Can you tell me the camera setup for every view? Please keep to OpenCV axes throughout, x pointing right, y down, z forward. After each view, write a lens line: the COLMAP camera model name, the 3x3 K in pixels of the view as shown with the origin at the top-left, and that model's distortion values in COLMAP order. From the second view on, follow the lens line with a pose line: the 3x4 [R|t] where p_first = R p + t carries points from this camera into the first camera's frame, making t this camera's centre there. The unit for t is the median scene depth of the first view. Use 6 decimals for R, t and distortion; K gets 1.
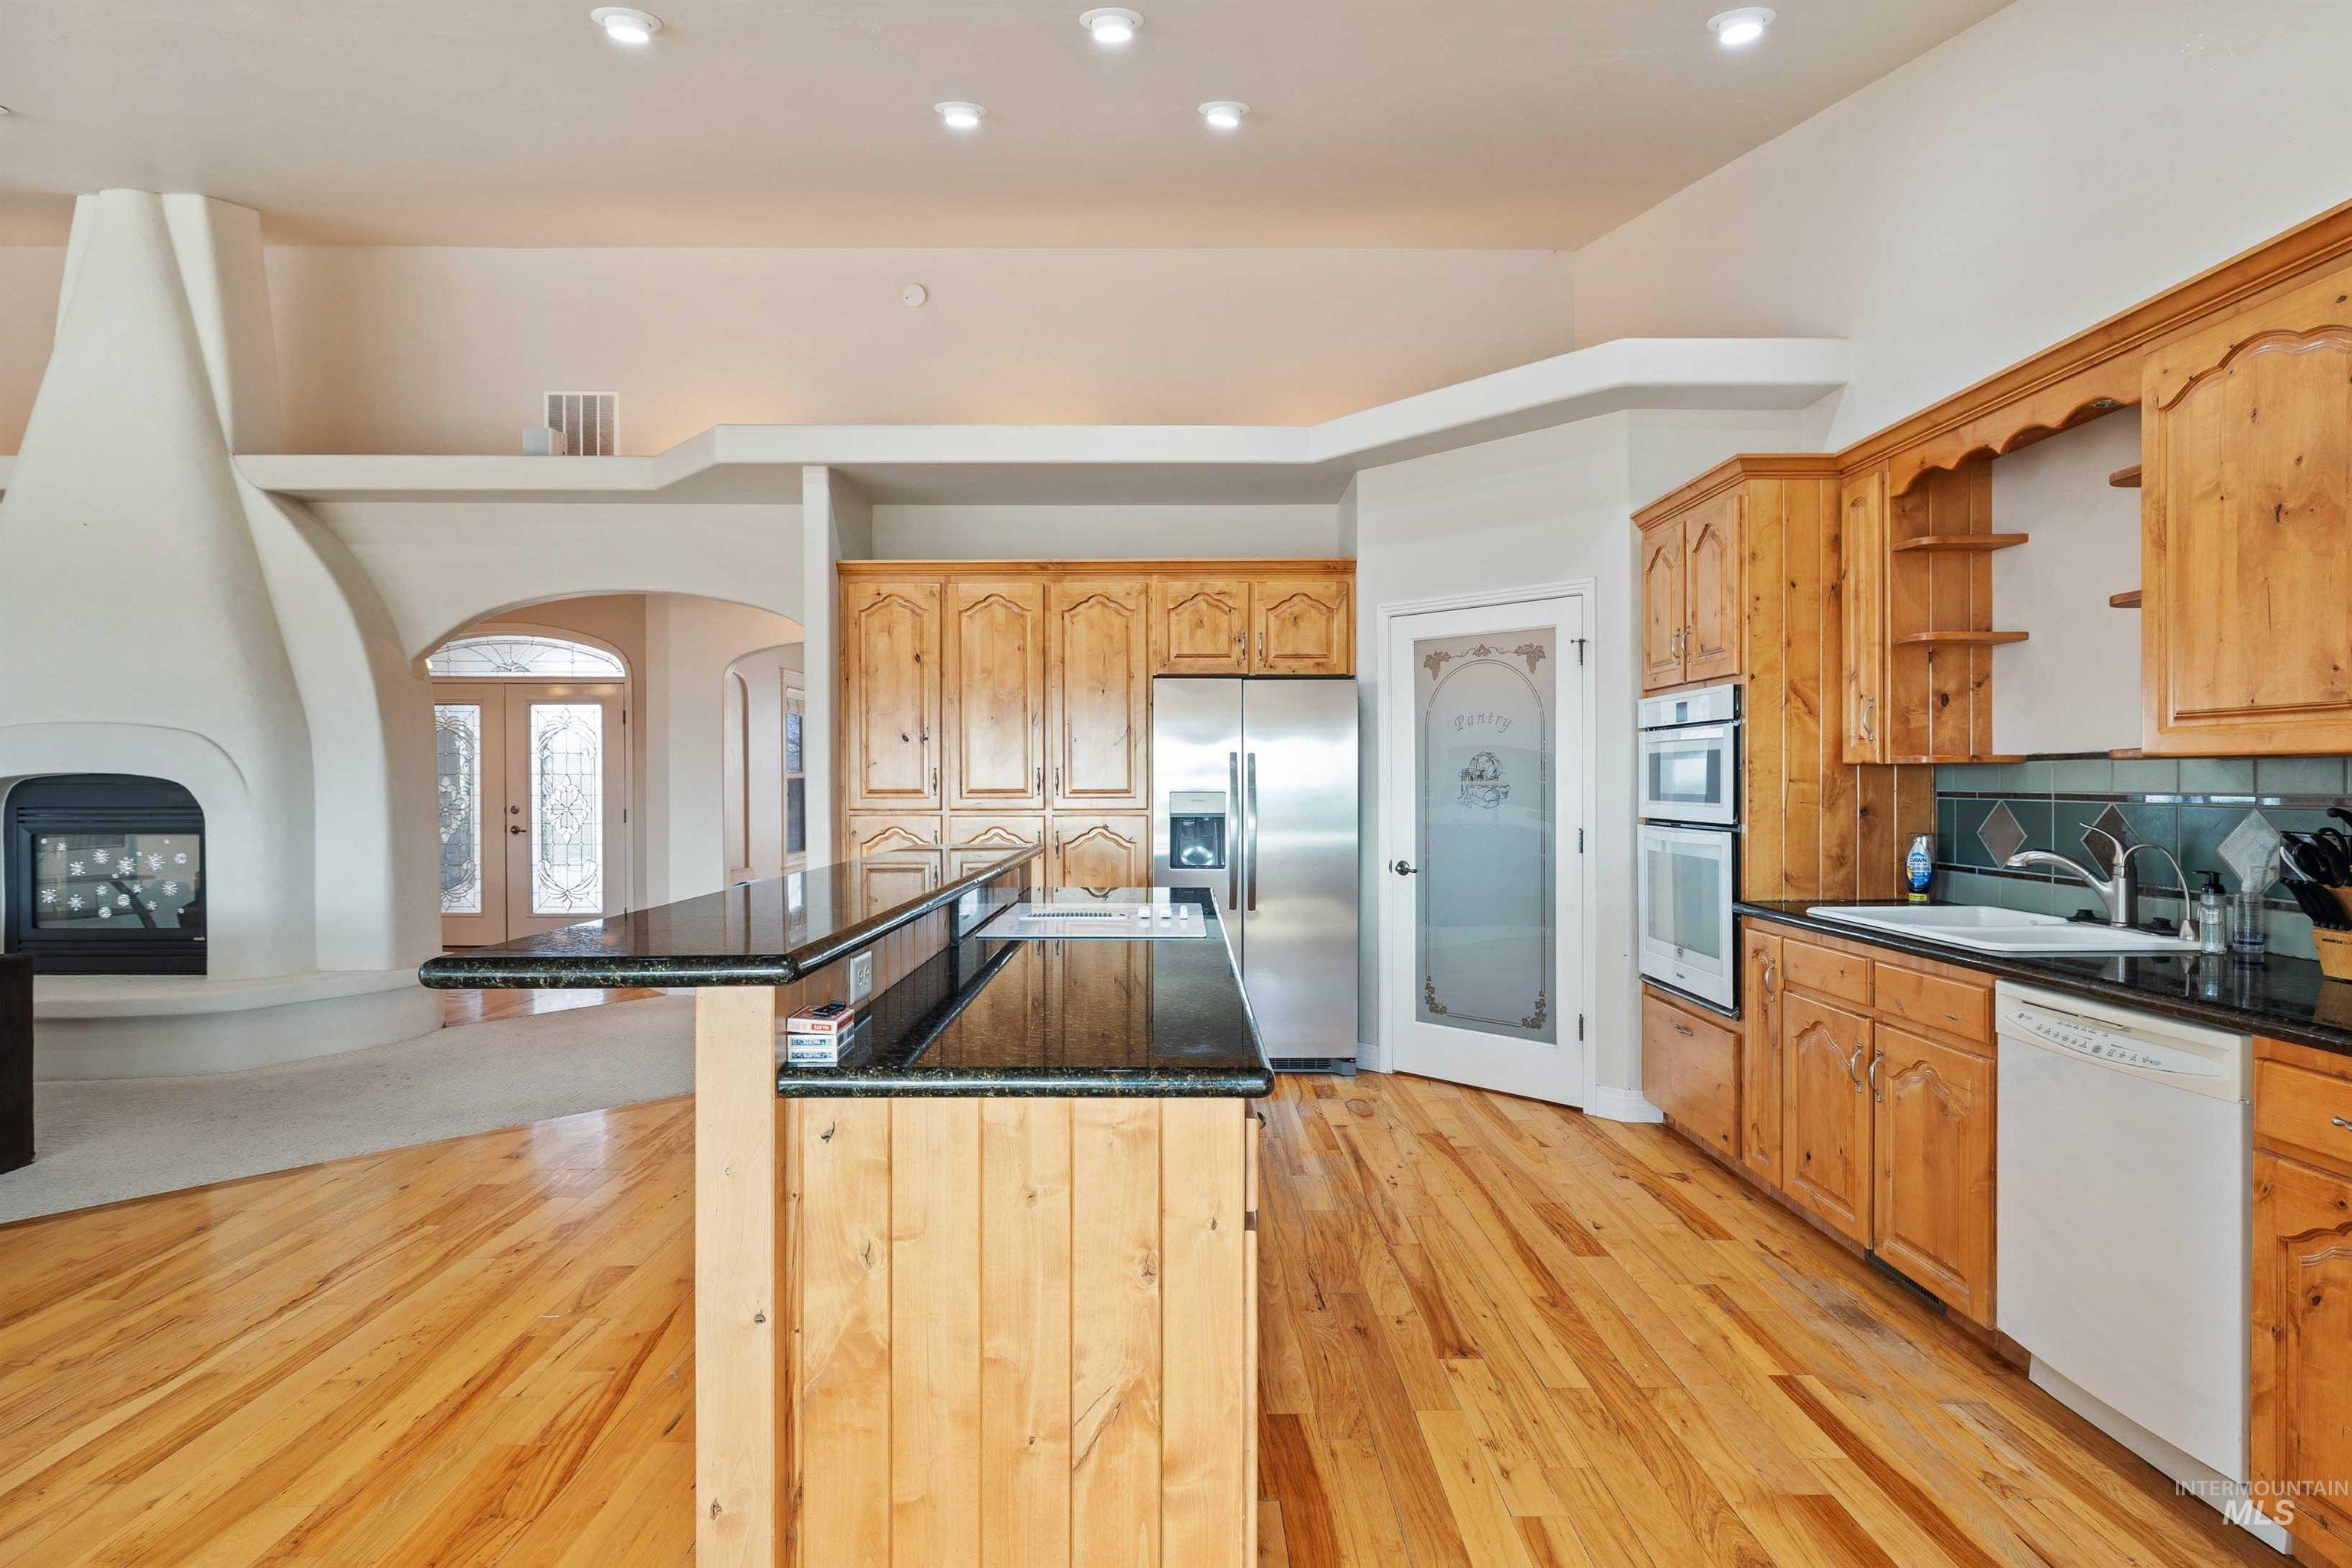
lens RADIAL K [[1215.3, 0, 1178.5], [0, 1215.3, 791.0], [0, 0, 1]] dist [0.013332, -0.000224]
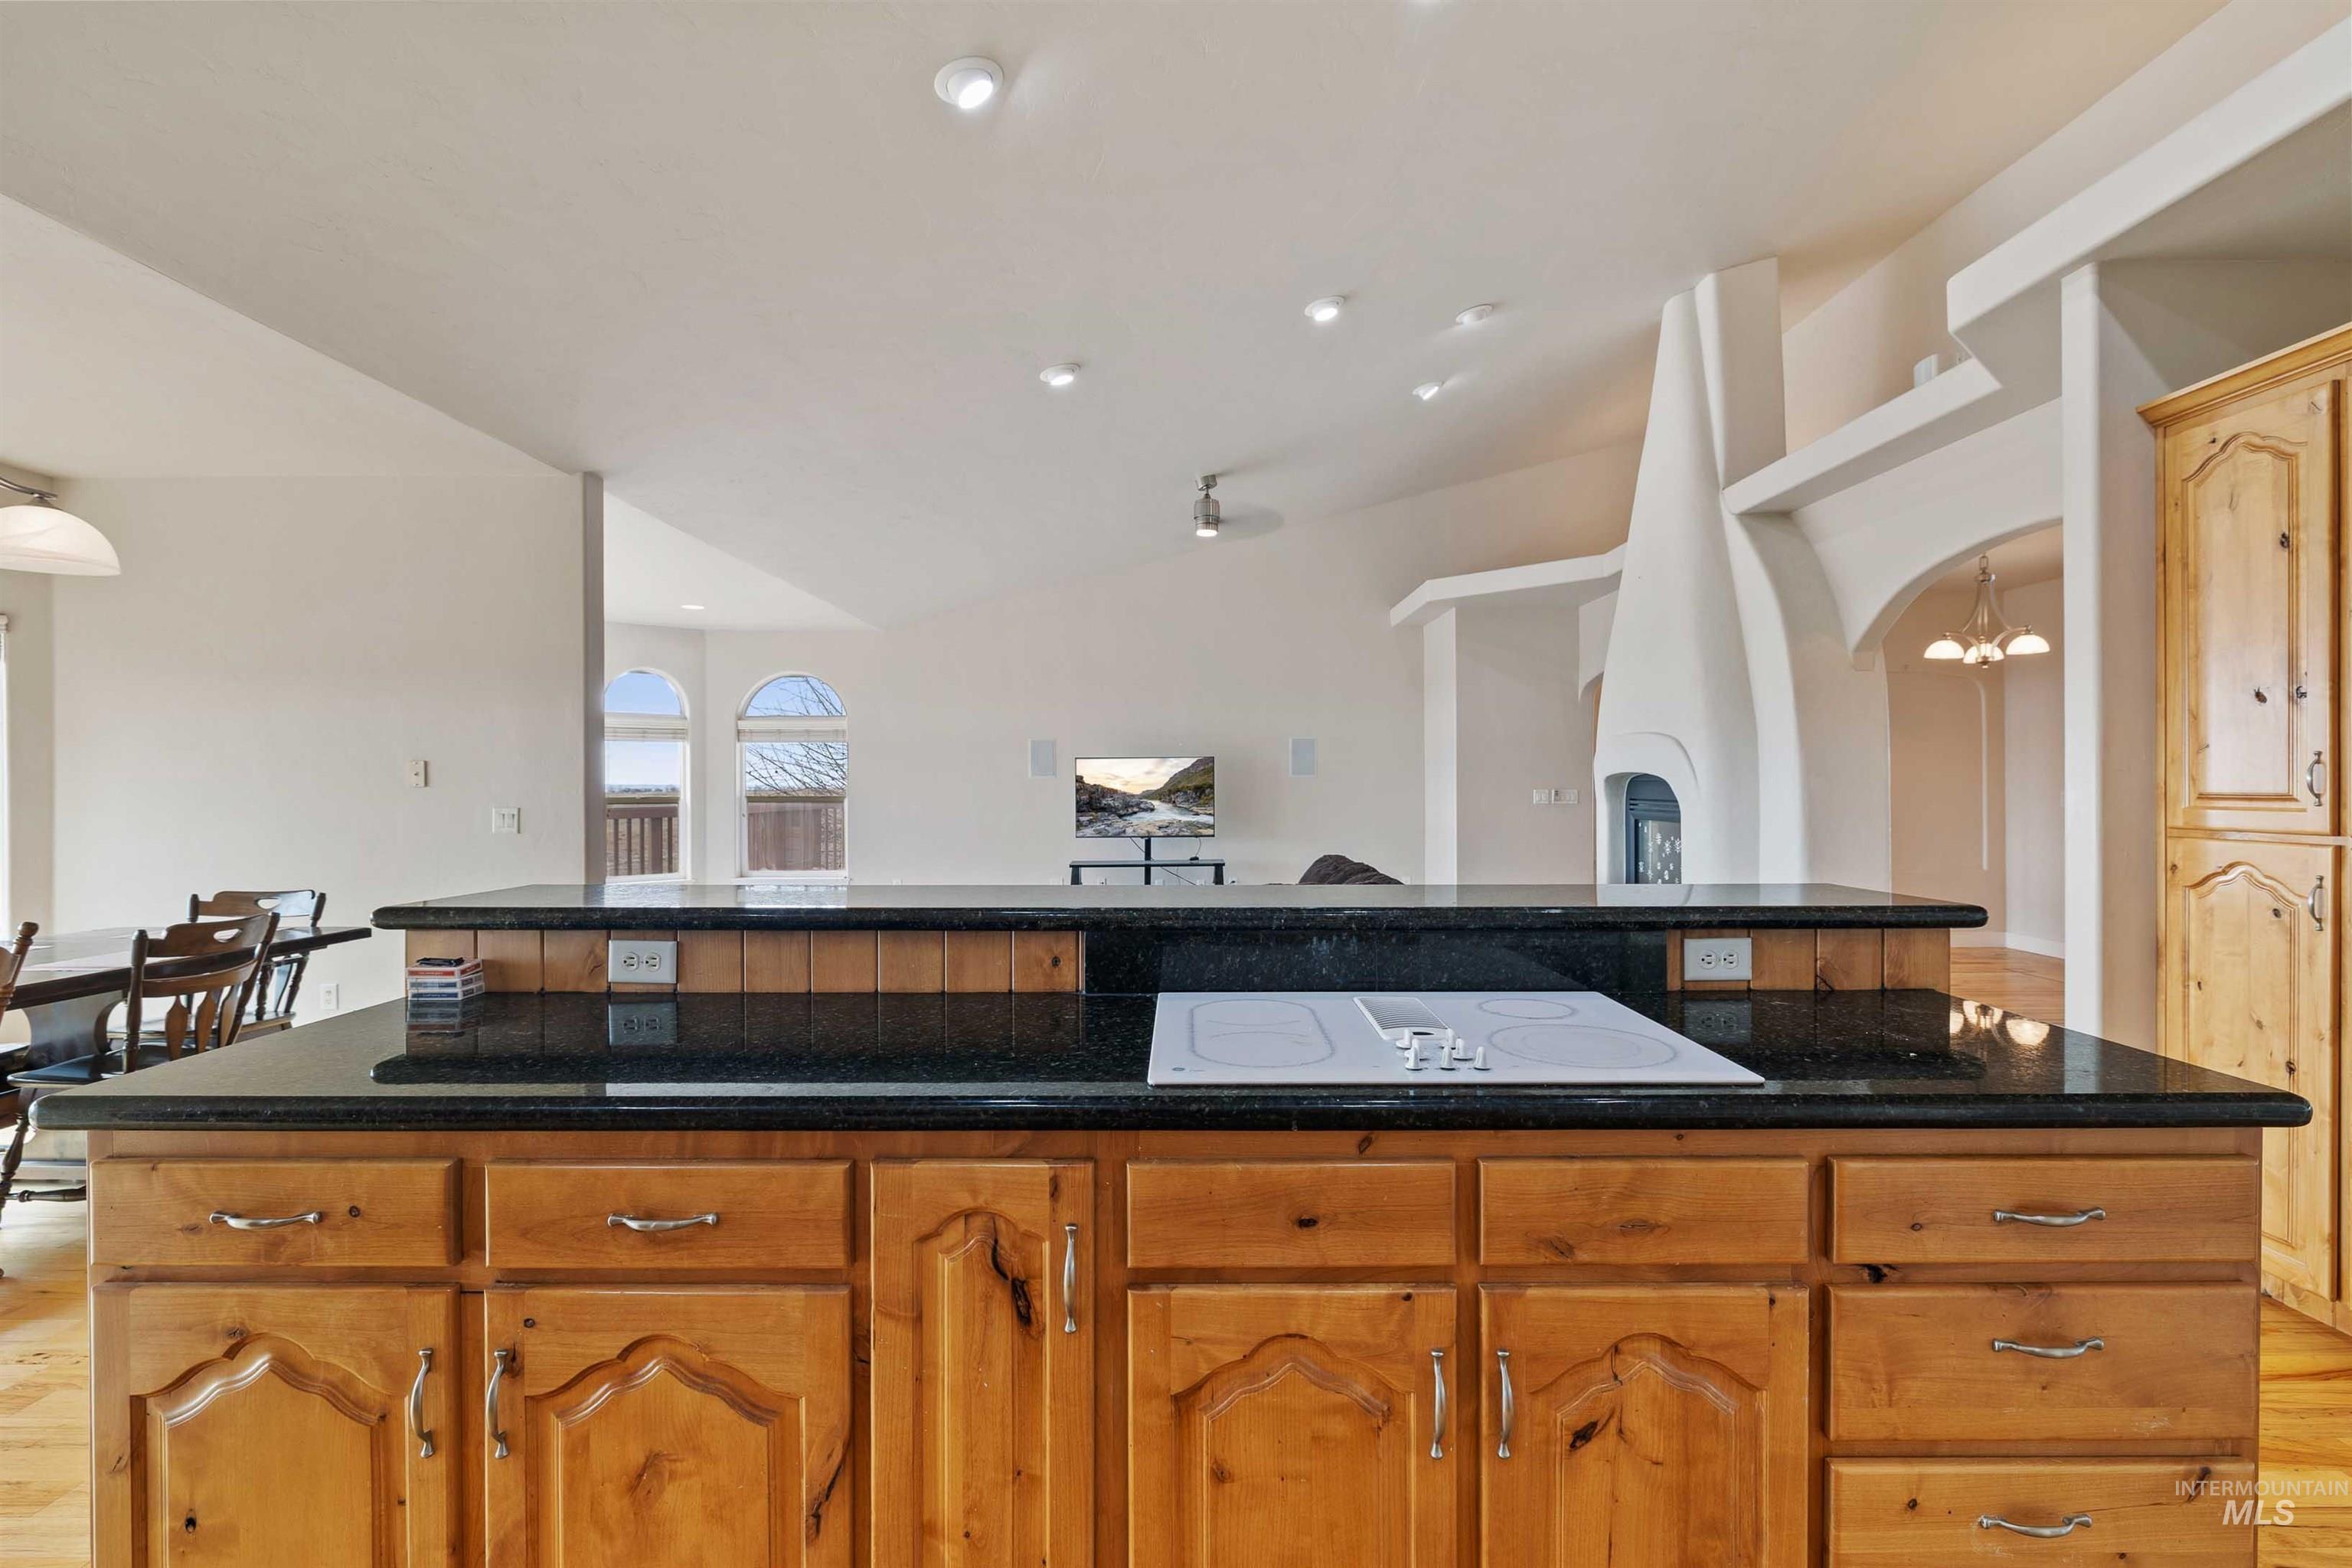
lens RADIAL K [[1112.7, 0, 1178.0], [0, 1112.7, 784.4], [0, 0, 1]] dist [0.012029, 0.000189]
pose [[-0.014981, 0.003758, -0.999881, 0.281974], [-0.005111, 0.999980, 0.003835, -0.004983], [0.999875, 0.005168, -0.014961, 0.555074]]
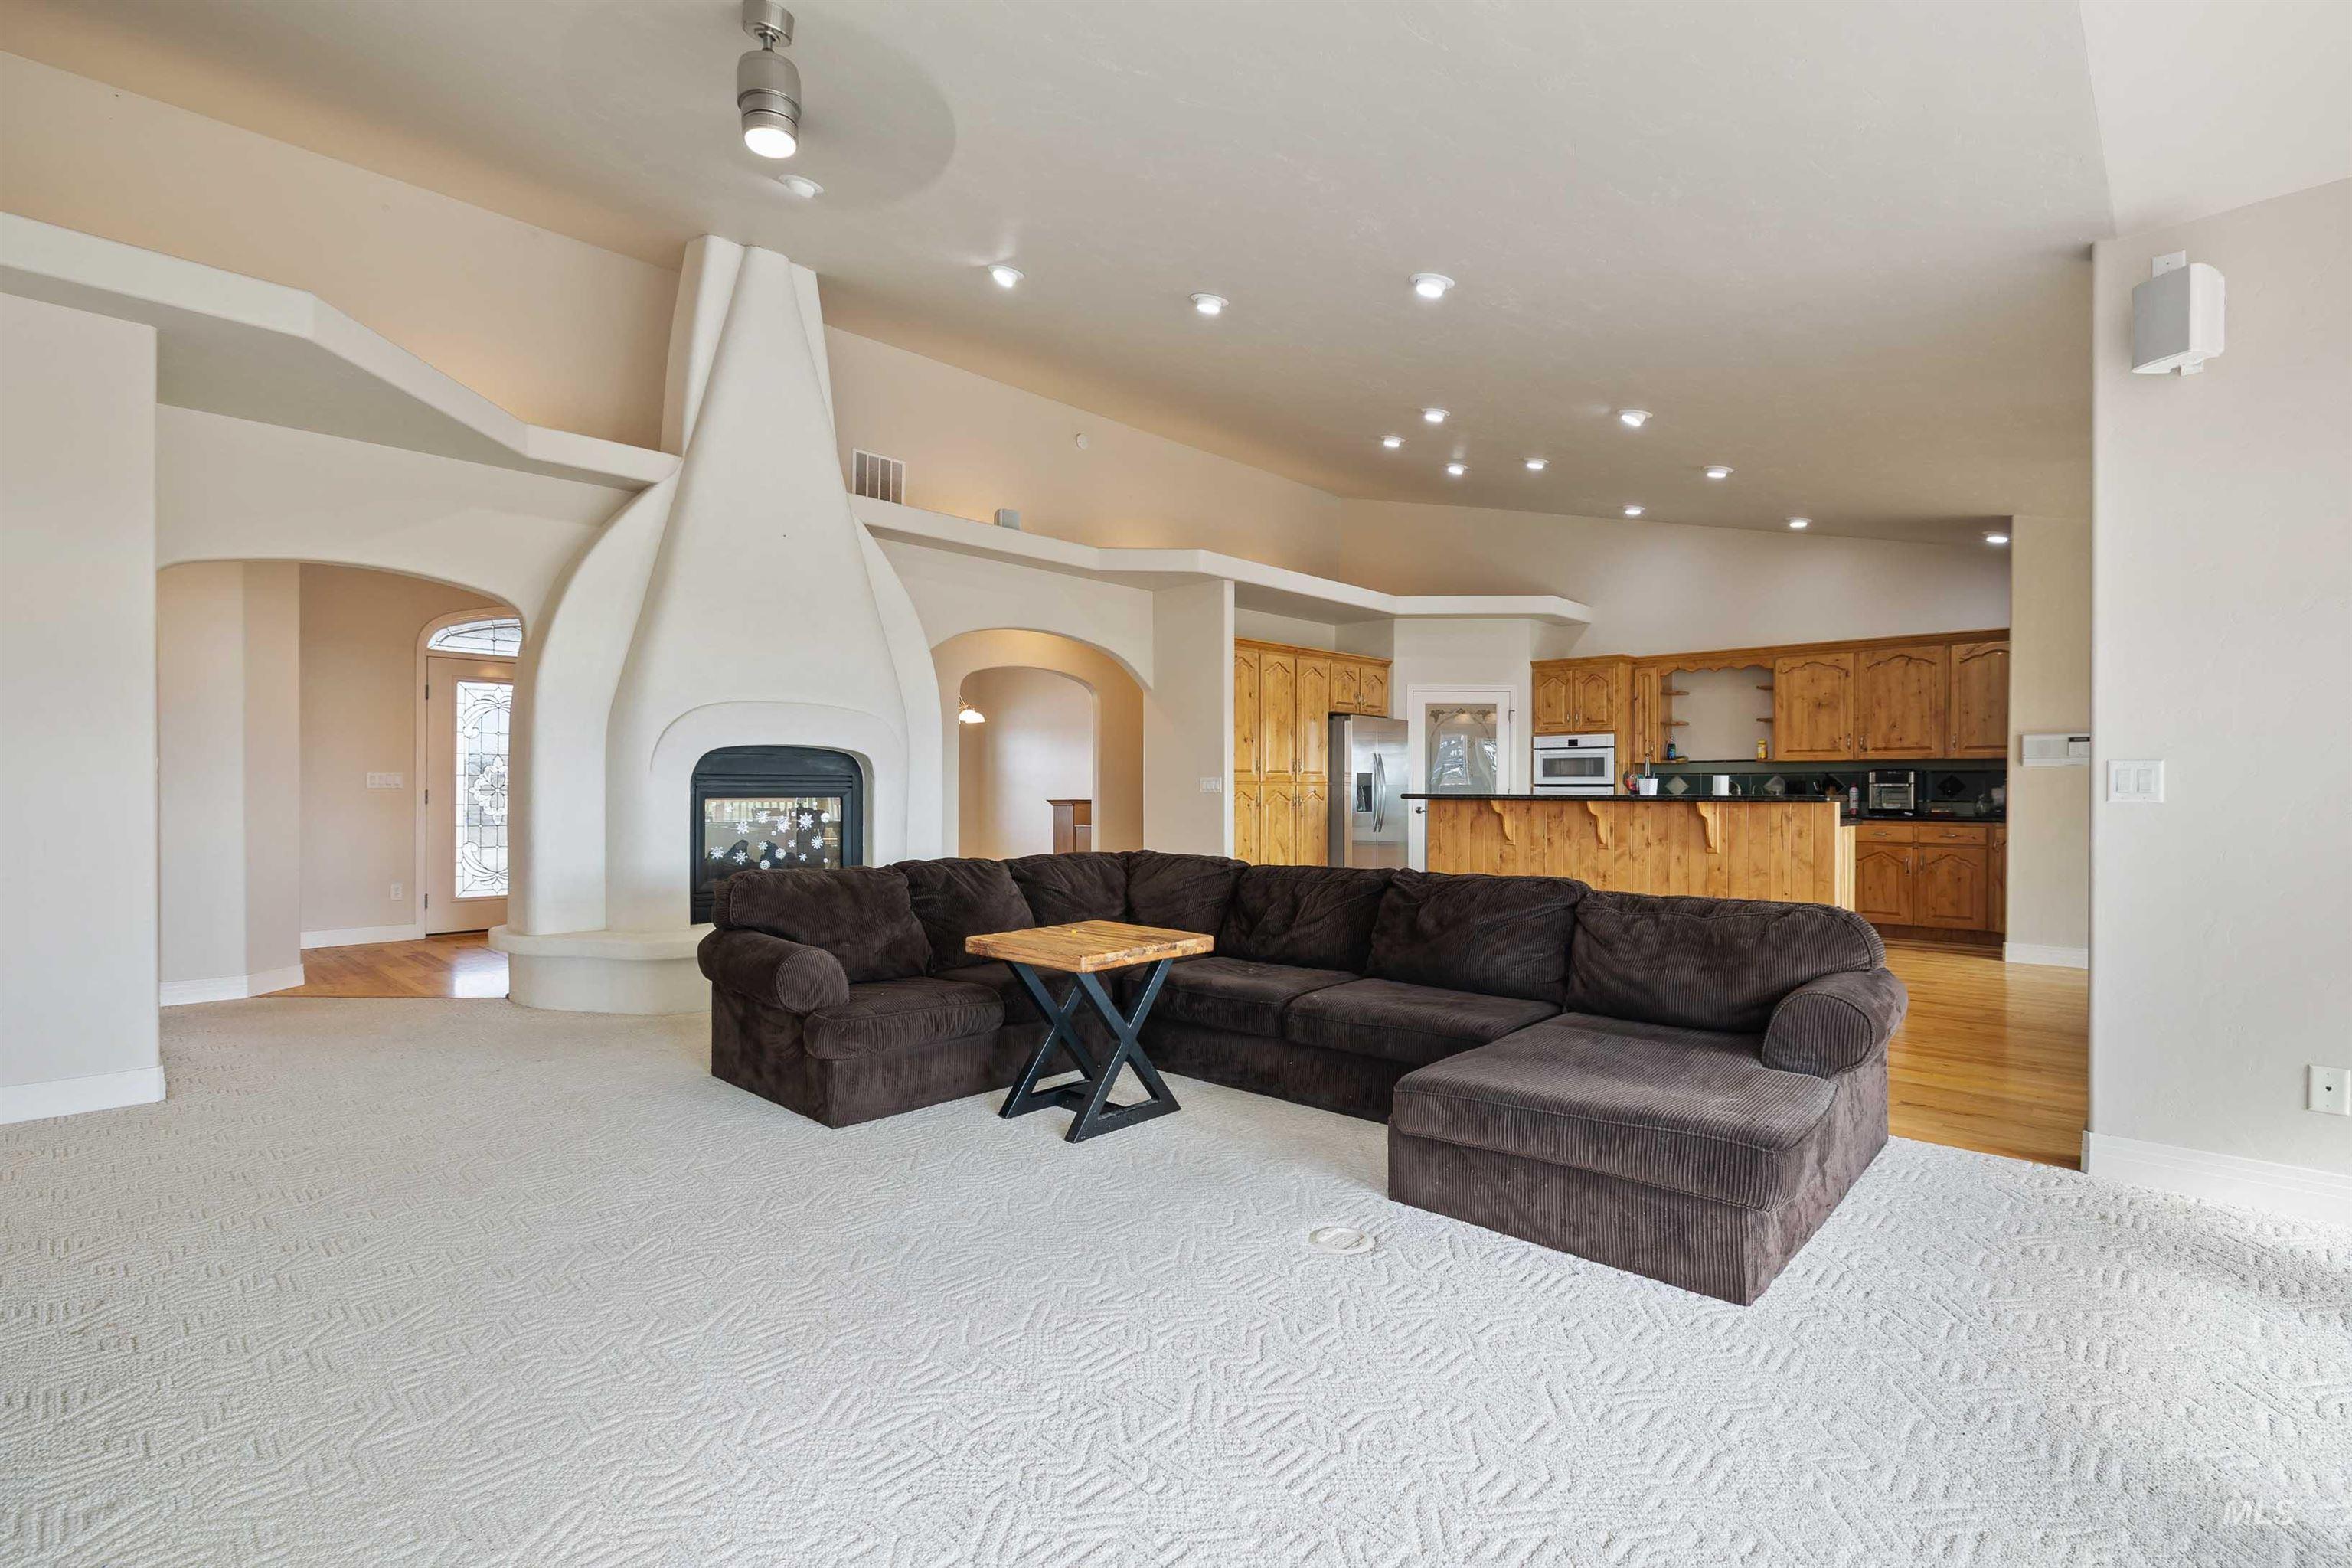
lens RADIAL K [[1071.7, 0, 1157.5], [0, 1071.7, 786.8], [0, 0, 1]] dist [-0.011633, 0.000362]
pose [[0.694195, 0.004768, 0.719771, -1.469678], [0.002574, 0.999955, -0.009107, 0.038546], [-0.719783, 0.008175, 0.694151, 0.030982]]
